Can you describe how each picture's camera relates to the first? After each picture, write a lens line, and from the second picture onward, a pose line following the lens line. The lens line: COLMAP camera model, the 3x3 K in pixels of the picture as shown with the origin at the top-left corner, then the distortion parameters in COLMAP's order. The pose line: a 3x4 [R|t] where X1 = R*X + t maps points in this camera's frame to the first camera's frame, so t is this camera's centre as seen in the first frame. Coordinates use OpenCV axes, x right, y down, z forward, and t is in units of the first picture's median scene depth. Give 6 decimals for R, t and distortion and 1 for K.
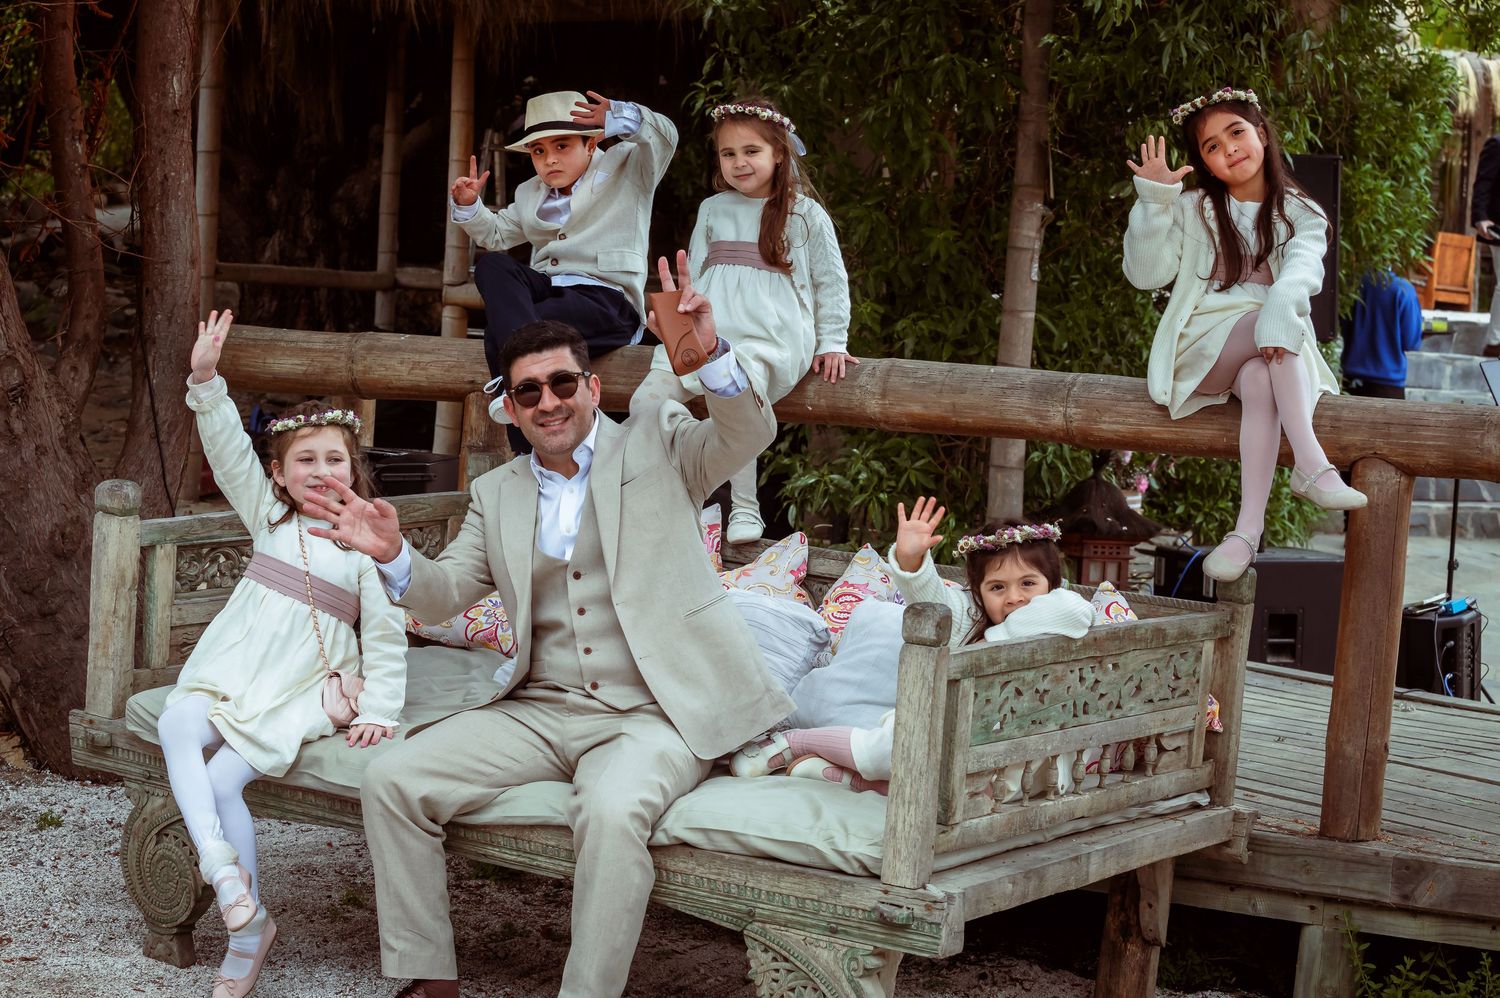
lens RADIAL K [[2966.1, 0, 750.5], [0, 2966.1, 496.0], [0, 0, 1]] dist [-0.254100, 0.000000]
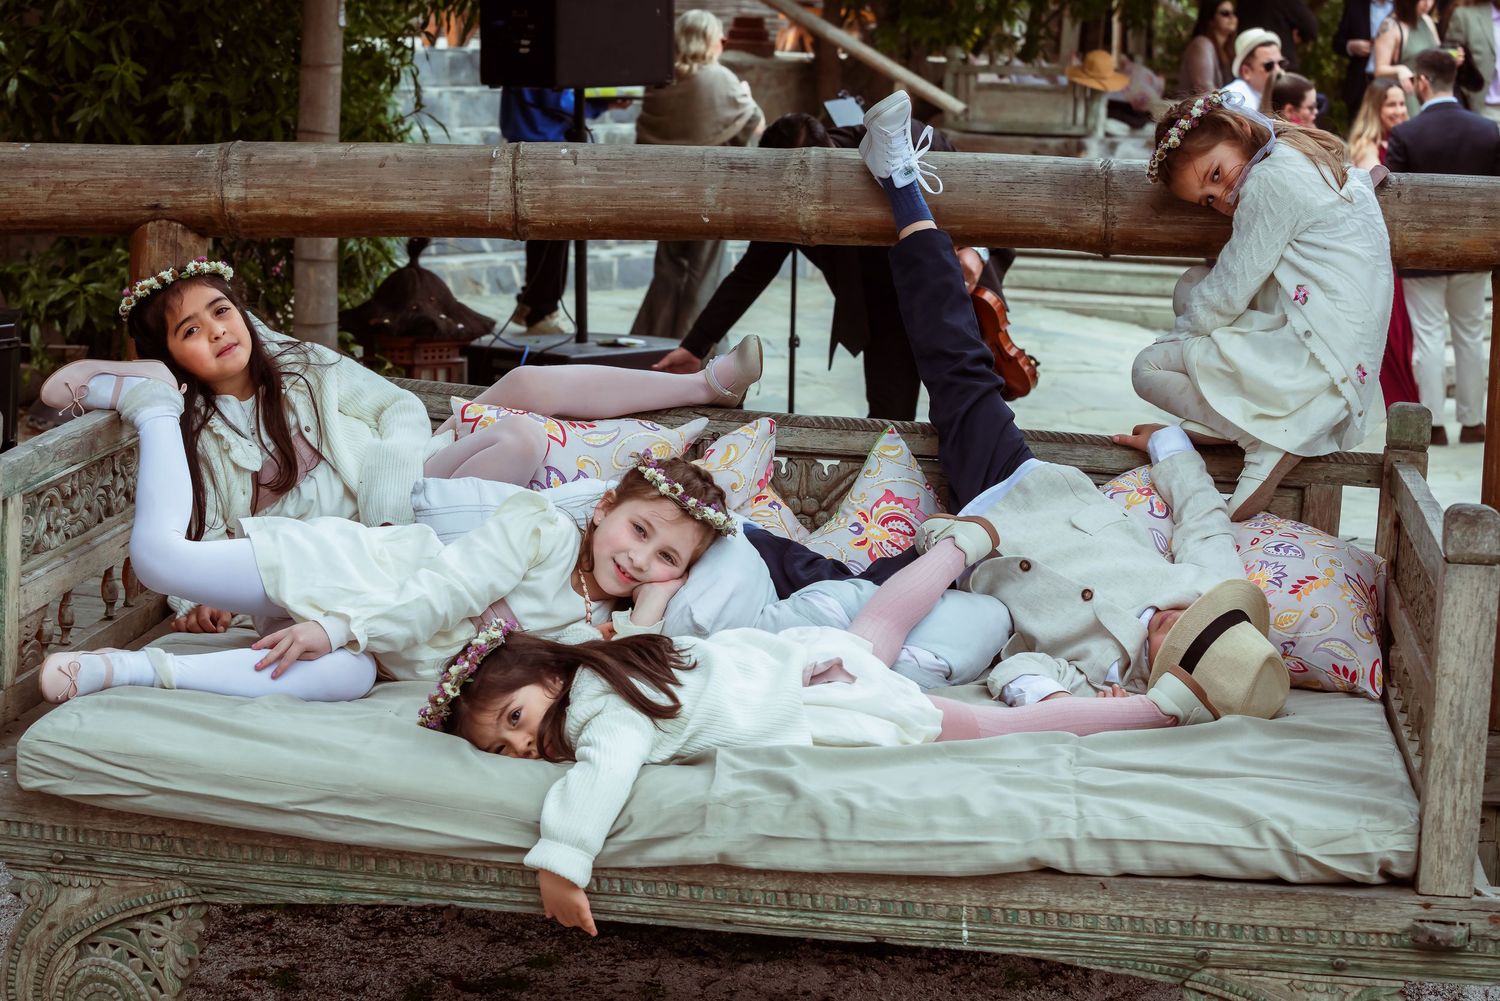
lens RADIAL K [[3259.7, 0, 749.6], [0, 3259.7, 506.6], [0, 0, 1]] dist [-0.222121, 0.000000]
pose [[0.906427, -0.090040, 0.412654, -0.408584], [0.055844, 0.993984, 0.094218, -0.045609], [-0.418655, -0.062358, 0.906002, 0.347679]]
